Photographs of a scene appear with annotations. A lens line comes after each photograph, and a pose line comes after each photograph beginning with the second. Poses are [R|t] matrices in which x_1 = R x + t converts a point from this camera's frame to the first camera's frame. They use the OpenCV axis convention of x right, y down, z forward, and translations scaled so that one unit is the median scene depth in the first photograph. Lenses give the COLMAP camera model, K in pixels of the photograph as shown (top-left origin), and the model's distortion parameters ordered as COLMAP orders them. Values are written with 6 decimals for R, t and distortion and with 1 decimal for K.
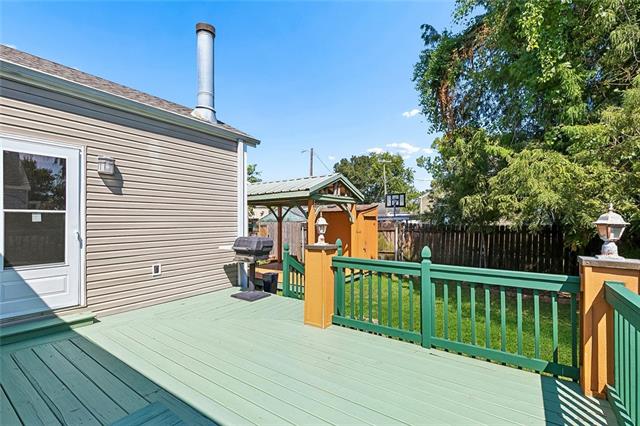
lens RADIAL K [[291.3, 0, 322.6], [0, 291.3, 224.9], [0, 0, 1]] dist [-0.001299, 0.000065]
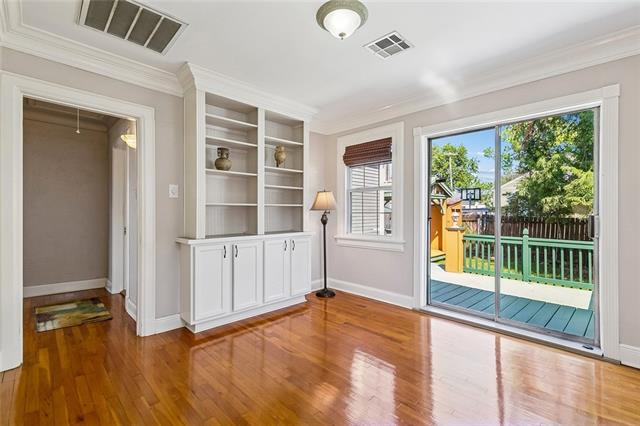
lens RADIAL K [[291.3, 0, 320.0], [0, 291.3, 209.7], [0, 0, 1]] dist [-0.001299, 0.000065]
pose [[0.983322, 0.009109, -0.181645, -0.346673], [-0.012167, 0.999802, -0.015731, -0.000264], [0.181465, 0.017679, 0.983238, -0.620108]]
